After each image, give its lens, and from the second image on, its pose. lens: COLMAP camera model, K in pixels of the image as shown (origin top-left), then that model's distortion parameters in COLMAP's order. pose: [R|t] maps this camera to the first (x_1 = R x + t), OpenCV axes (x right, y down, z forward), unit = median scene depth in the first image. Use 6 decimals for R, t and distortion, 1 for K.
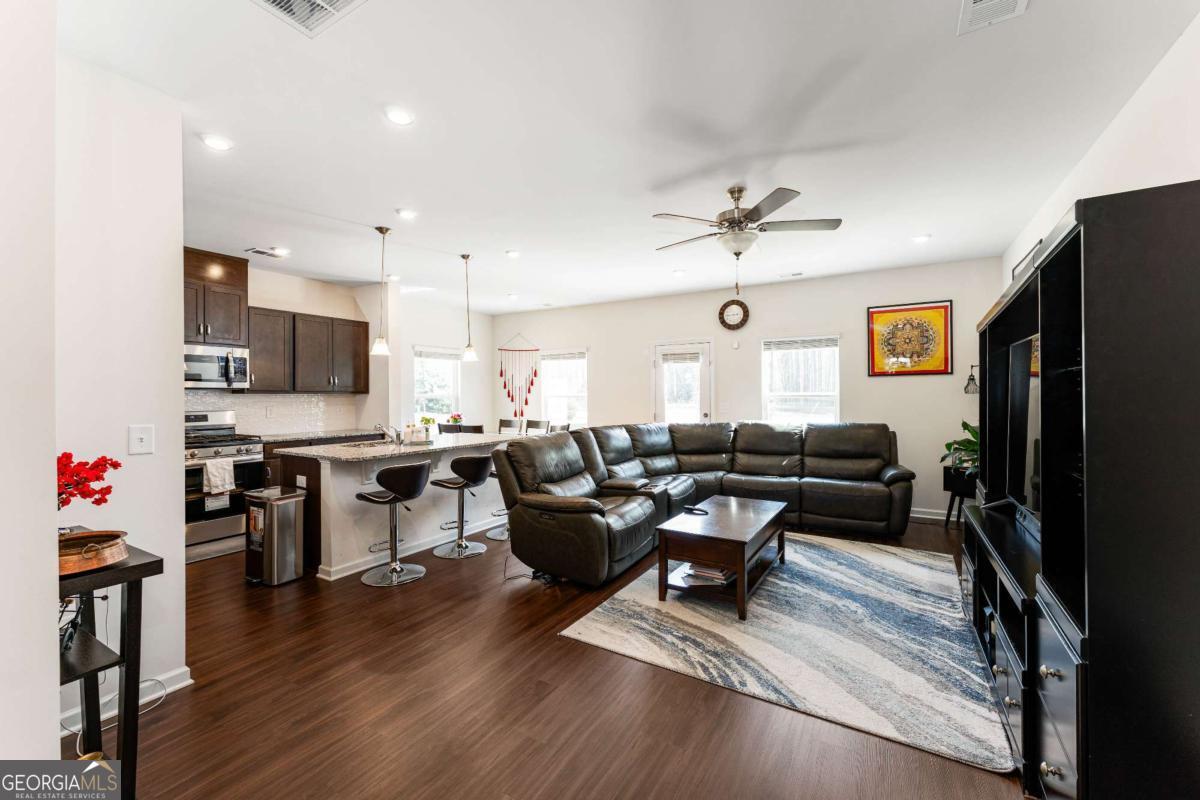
lens RADIAL K [[490.4, 0, 604.3], [0, 490.4, 393.7], [0, 0, 1]] dist [0.003259, -0.001047]
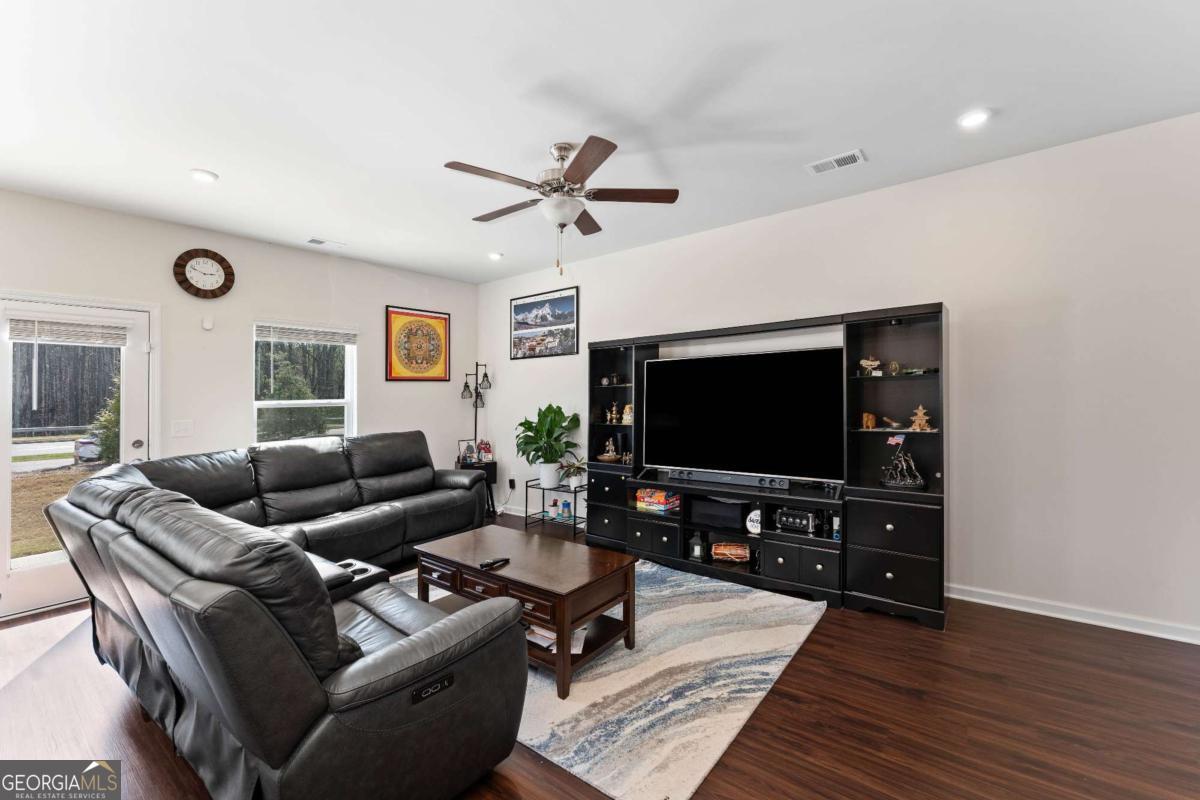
lens RADIAL K [[490.4, 0, 597.9], [0, 490.4, 399.0], [0, 0, 1]] dist [0.003259, -0.001047]
pose [[0.124535, -0.006303, 0.992195, -0.599289], [0.019892, 0.999795, 0.003855, 0.005563], [-0.992016, 0.019257, 0.124635, 0.934609]]
